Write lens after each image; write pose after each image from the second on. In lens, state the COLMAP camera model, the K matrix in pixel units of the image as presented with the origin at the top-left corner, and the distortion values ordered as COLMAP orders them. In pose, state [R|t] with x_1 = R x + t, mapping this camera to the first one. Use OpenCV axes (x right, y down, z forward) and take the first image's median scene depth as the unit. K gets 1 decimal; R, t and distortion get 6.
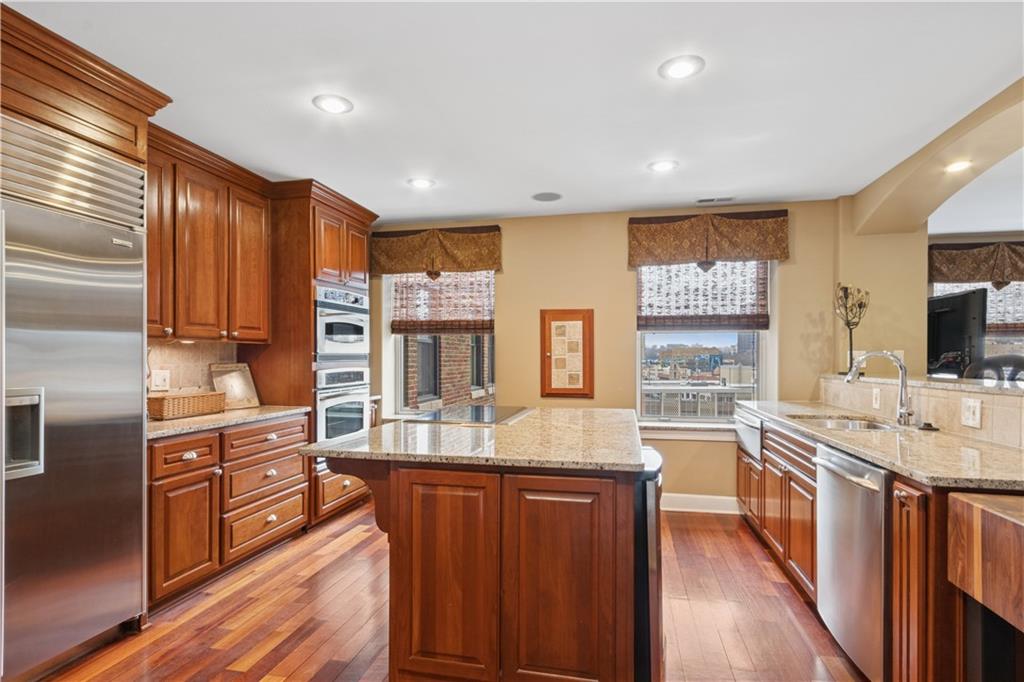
lens RADIAL K [[516.8, 0, 511.4], [0, 516.8, 356.8], [0, 0, 1]] dist [0.002598, 0.000425]
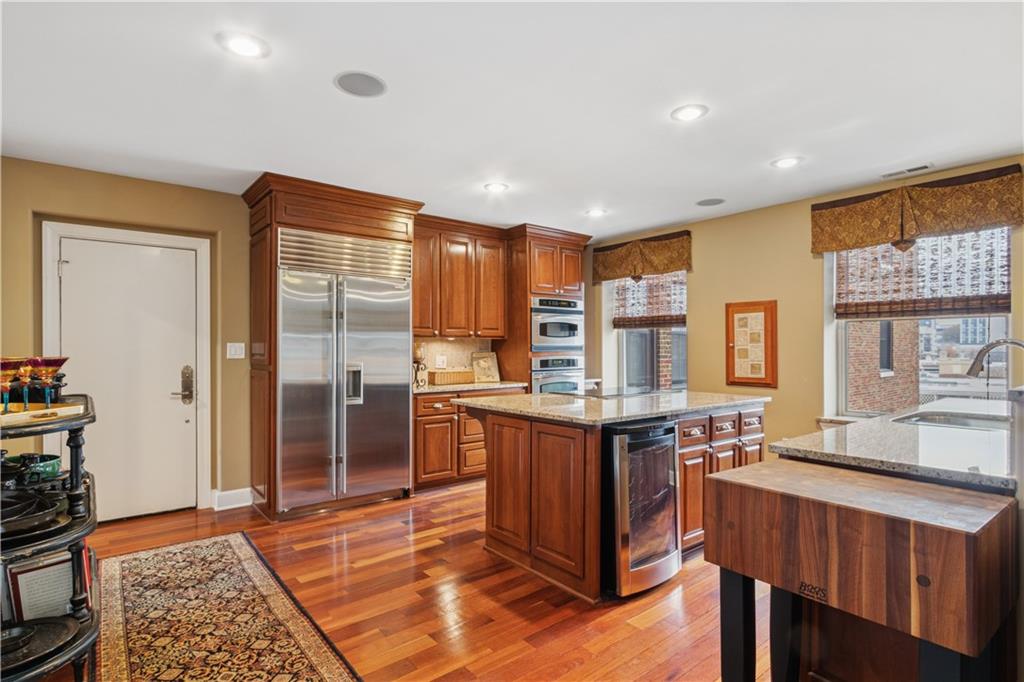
lens RADIAL K [[507.6, 0, 509.0], [0, 507.6, 347.0], [0, 0, 1]] dist [0.002377, 0.000394]
pose [[0.786327, -0.003763, -0.617799, 0.369080], [0.002359, 0.999992, -0.003088, 0.001749], [0.617806, 0.000970, 0.786330, -0.107656]]
